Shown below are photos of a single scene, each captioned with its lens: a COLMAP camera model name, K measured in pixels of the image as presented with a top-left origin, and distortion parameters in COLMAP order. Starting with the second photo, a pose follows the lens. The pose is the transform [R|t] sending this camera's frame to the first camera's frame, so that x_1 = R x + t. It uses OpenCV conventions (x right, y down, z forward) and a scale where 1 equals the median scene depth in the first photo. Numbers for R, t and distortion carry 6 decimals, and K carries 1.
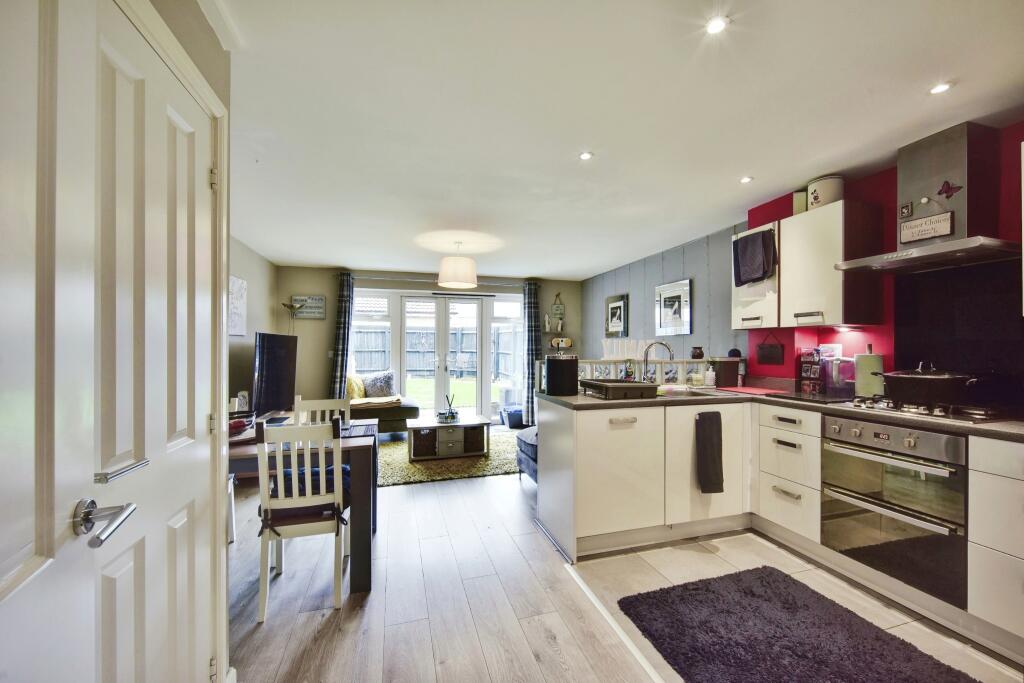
lens RADIAL K [[404.4, 0, 515.8], [0, 404.4, 355.5], [0, 0, 1]] dist [-0.002622, -0.000142]
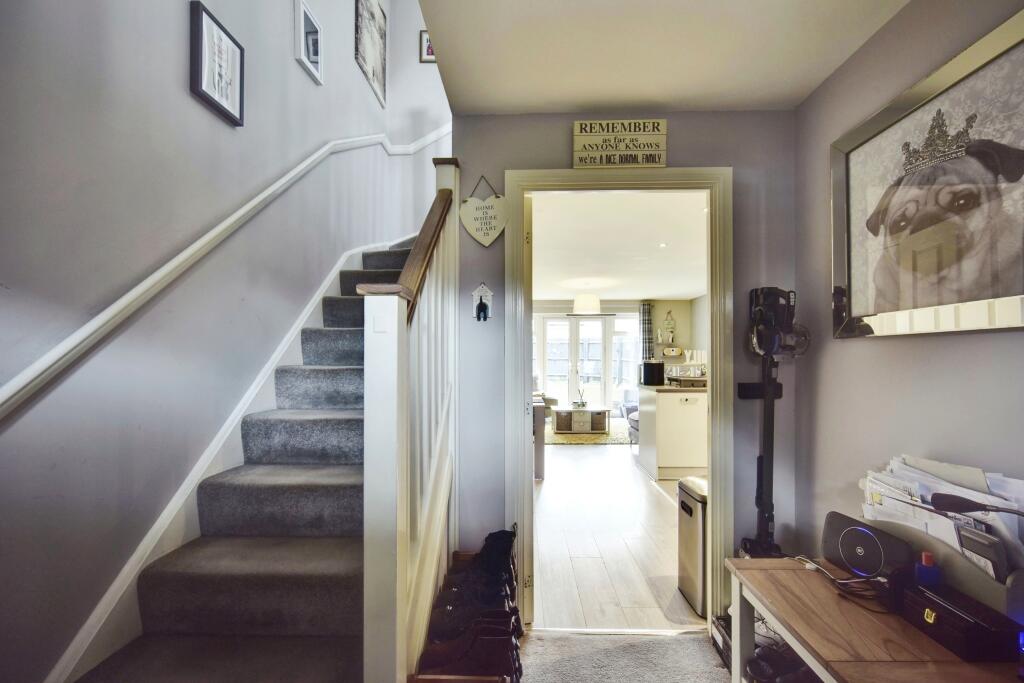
lens RADIAL K [[404.4, 0, 513.5], [0, 404.4, 358.3], [0, 0, 1]] dist [-0.002622, -0.000142]
pose [[0.951093, 0.001380, -0.308901, 0.056982], [-0.005606, 0.999902, -0.012793, 0.010115], [0.308853, 0.013899, 0.951008, -0.492564]]
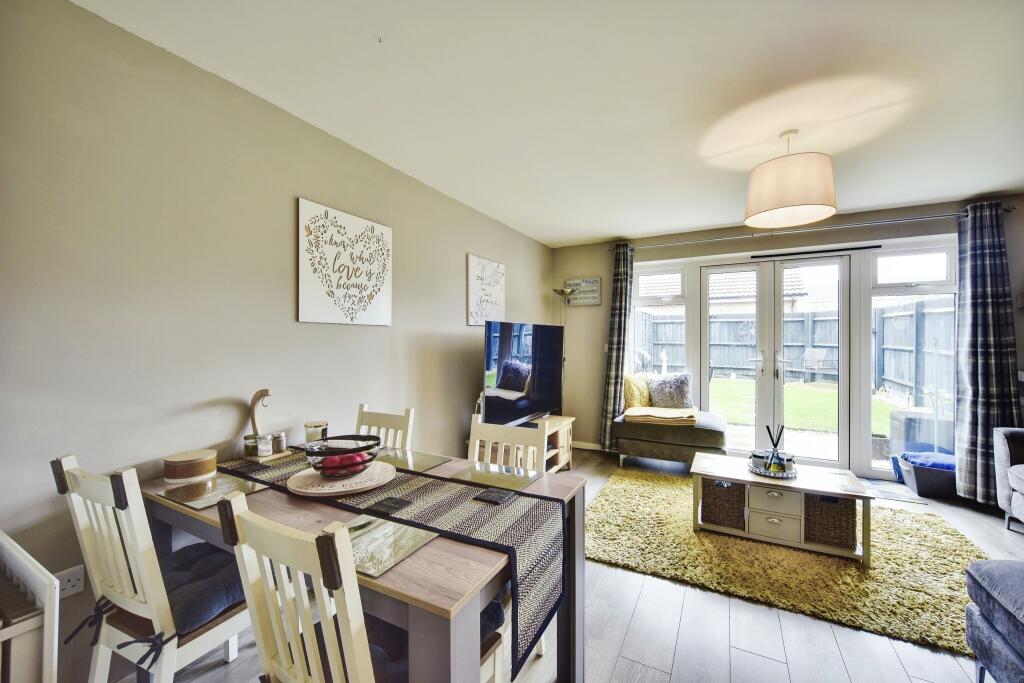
lens RADIAL K [[404.4, 0, 510.7], [0, 404.4, 339.1], [0, 0, 1]] dist [-0.002622, -0.000142]
pose [[0.709090, -0.001234, -0.705117, -0.034947], [-0.014706, 0.999755, -0.016538, -0.007213], [0.704965, 0.022096, 0.708898, 0.412401]]
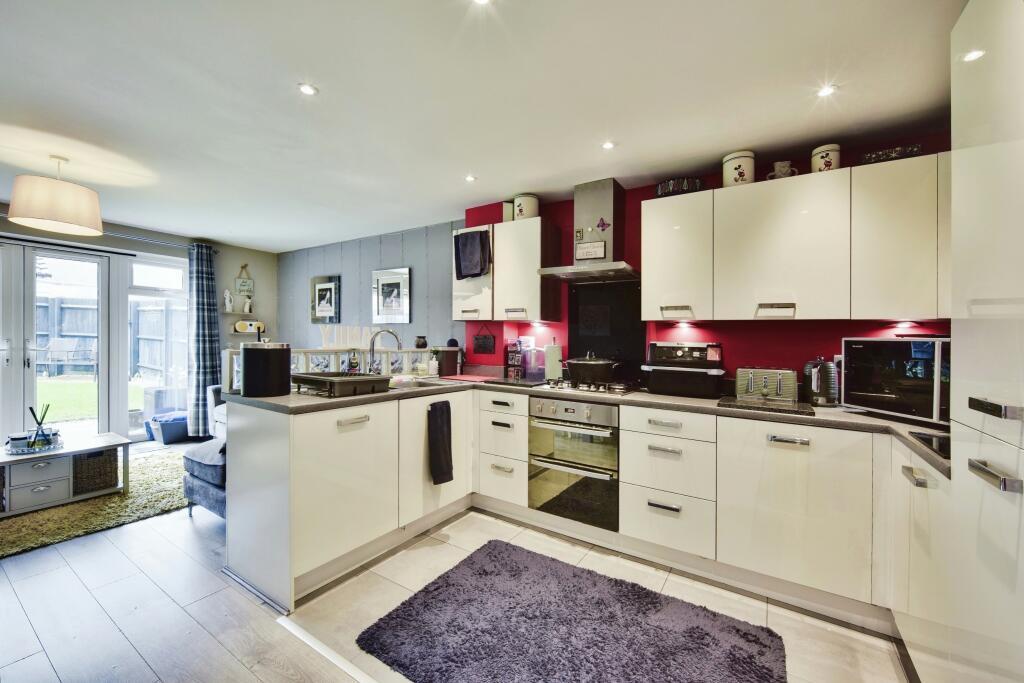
lens RADIAL K [[404.4, 0, 516.9], [0, 404.4, 350.7], [0, 0, 1]] dist [-0.002622, -0.000142]
pose [[0.753919, -0.001574, 0.656965, -0.021964], [-0.009408, 0.999869, 0.013193, -0.001036], [-0.656900, -0.016127, 0.753805, 0.084536]]
